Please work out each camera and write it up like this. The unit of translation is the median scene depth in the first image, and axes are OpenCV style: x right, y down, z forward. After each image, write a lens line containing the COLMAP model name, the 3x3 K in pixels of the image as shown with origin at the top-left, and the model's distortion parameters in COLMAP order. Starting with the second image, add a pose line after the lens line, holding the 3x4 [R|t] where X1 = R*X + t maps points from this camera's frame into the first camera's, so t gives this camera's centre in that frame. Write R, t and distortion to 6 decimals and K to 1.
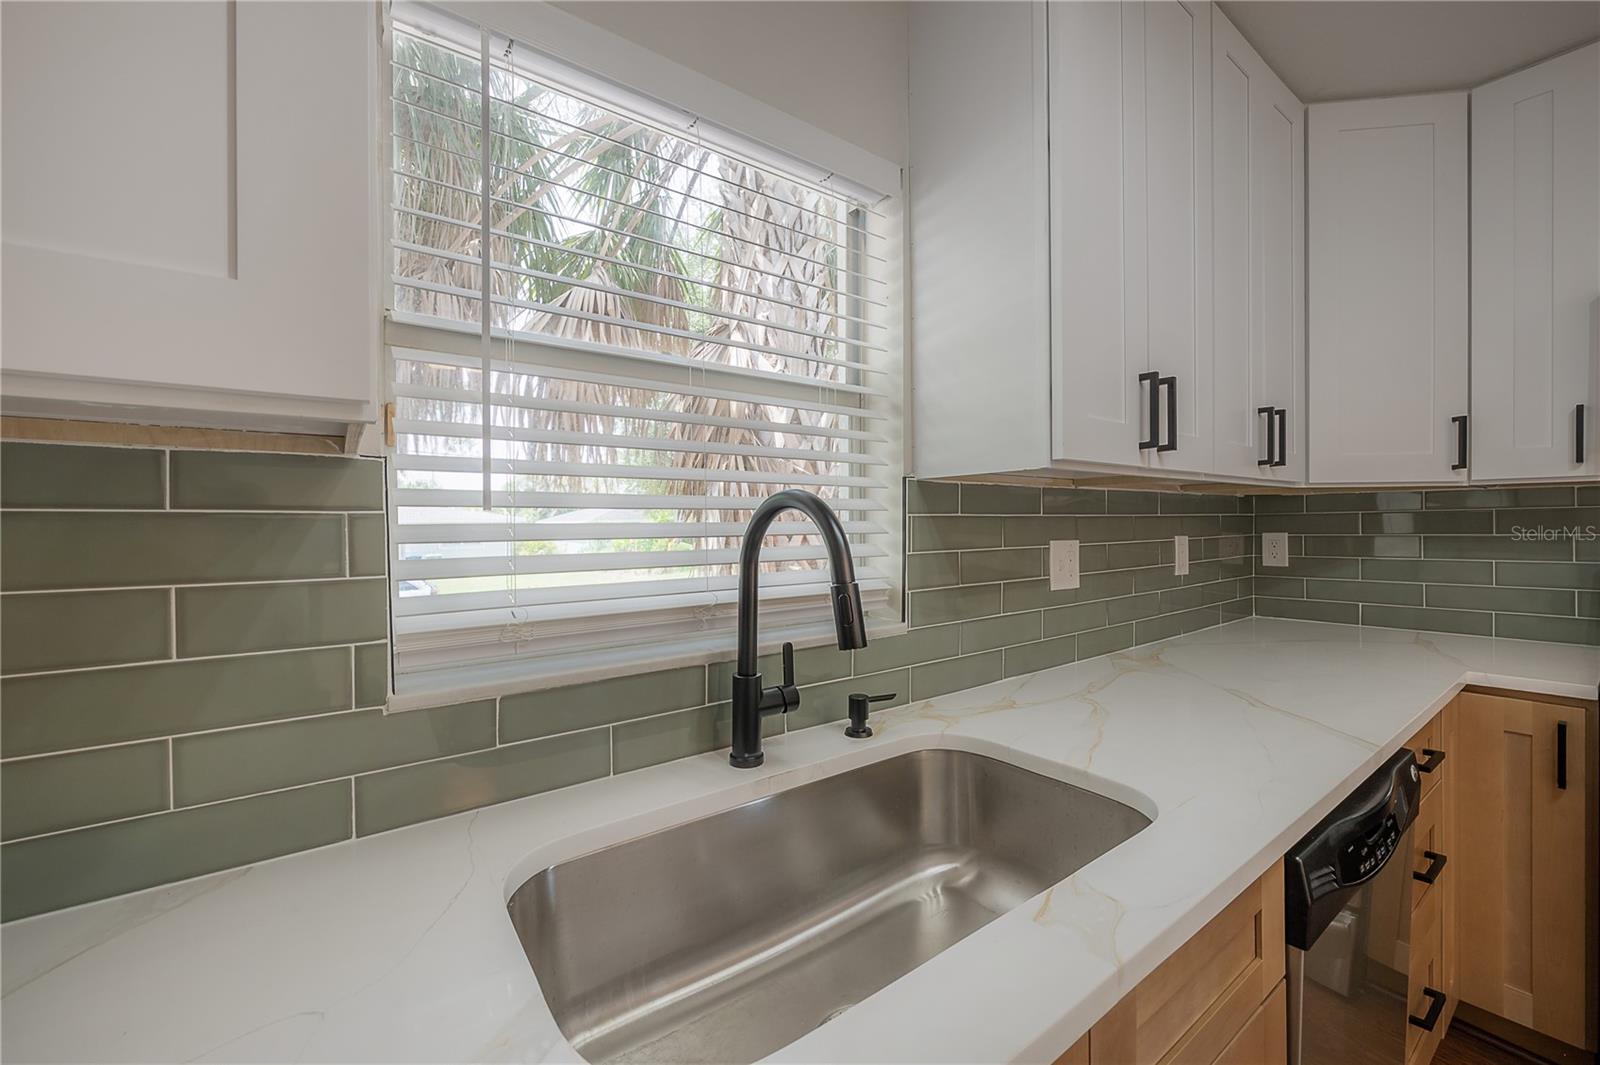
lens RADIAL K [[644.6, 0, 801.2], [0, 644.6, 534.6], [0, 0, 1]] dist [-0.003316, -0.000110]
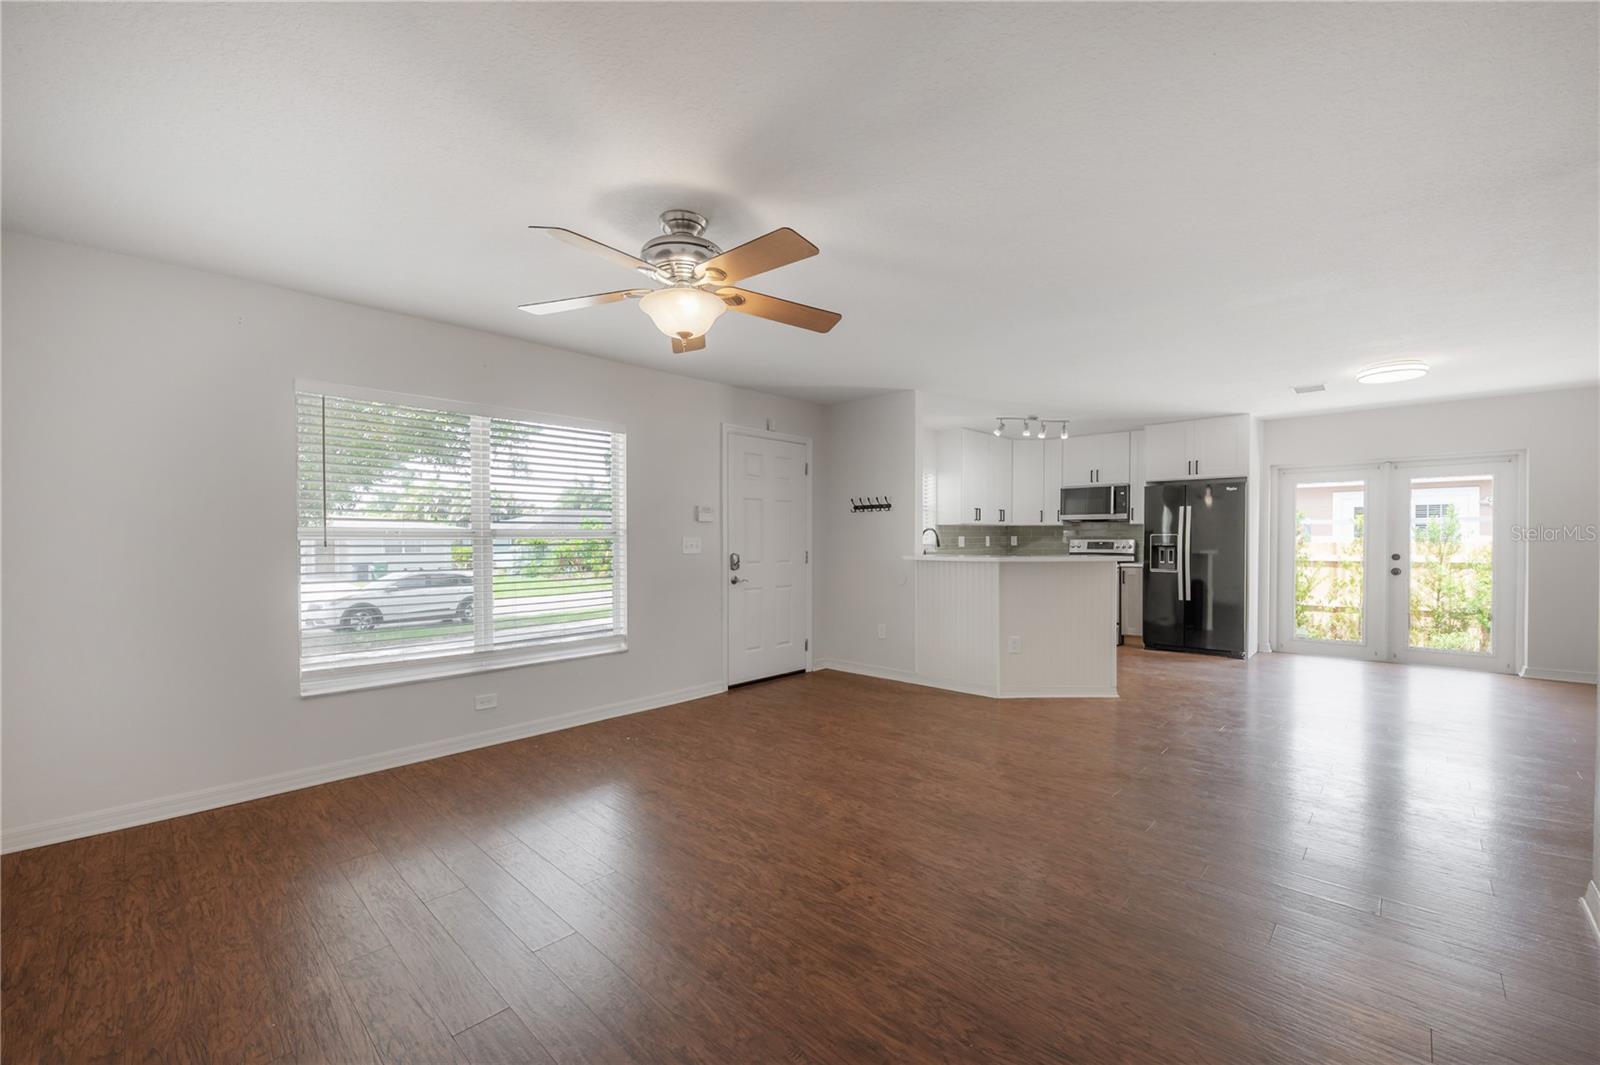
lens RADIAL K [[644.6, 0, 806.4], [0, 644.6, 543.8], [0, 0, 1]] dist [-0.003316, -0.000110]
pose [[0.983096, 0.005711, 0.183001, -1.661745], [-0.006580, 0.999970, 0.004144, 0.053341], [-0.182972, -0.005278, 0.983104, -3.631524]]
